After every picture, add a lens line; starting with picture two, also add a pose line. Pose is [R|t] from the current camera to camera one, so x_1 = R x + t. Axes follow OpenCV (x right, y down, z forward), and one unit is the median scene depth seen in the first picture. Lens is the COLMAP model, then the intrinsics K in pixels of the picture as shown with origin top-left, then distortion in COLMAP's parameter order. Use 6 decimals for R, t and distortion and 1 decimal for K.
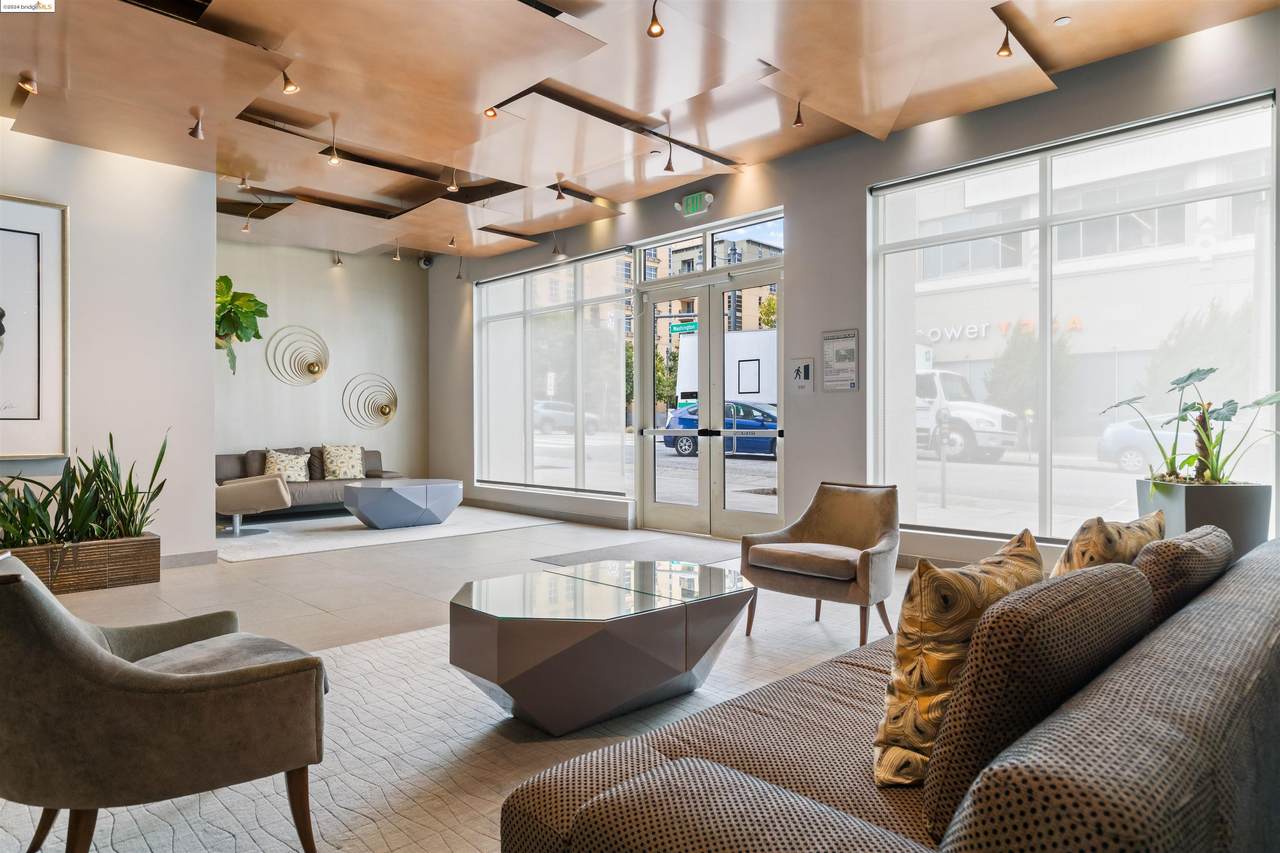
lens RADIAL K [[775.9, 0, 640.5], [0, 775.9, 424.1], [0, 0, 1]] dist [0.036081, 0.002344]
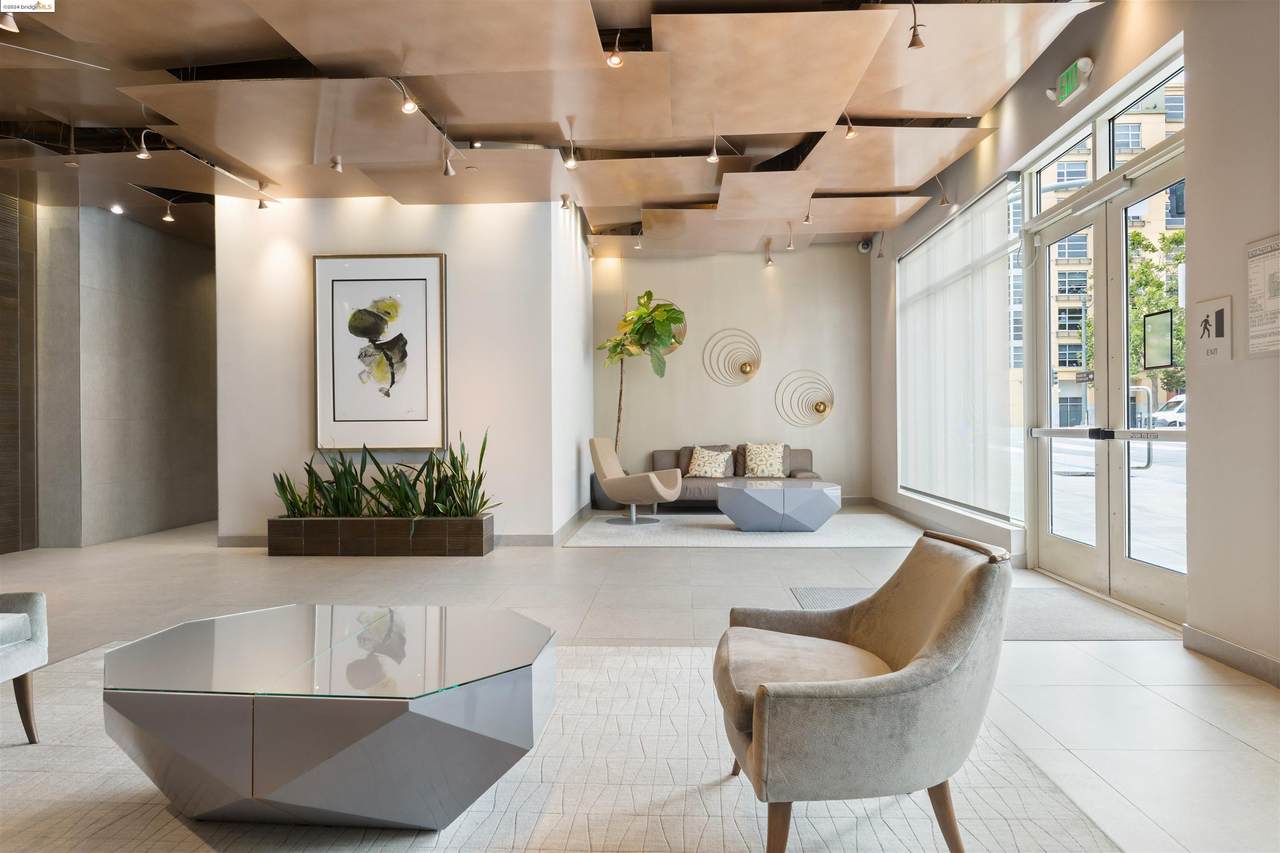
lens RADIAL K [[741.2, 0, 640.3], [0, 741.2, 425.8], [0, 0, 1]] dist [-0.008718, 0.003548]
pose [[0.671785, 0.001043, -0.740745, 0.257707], [0.002154, 0.999992, 0.003361, 0.001131], [0.740743, -0.003854, 0.671777, 0.286902]]
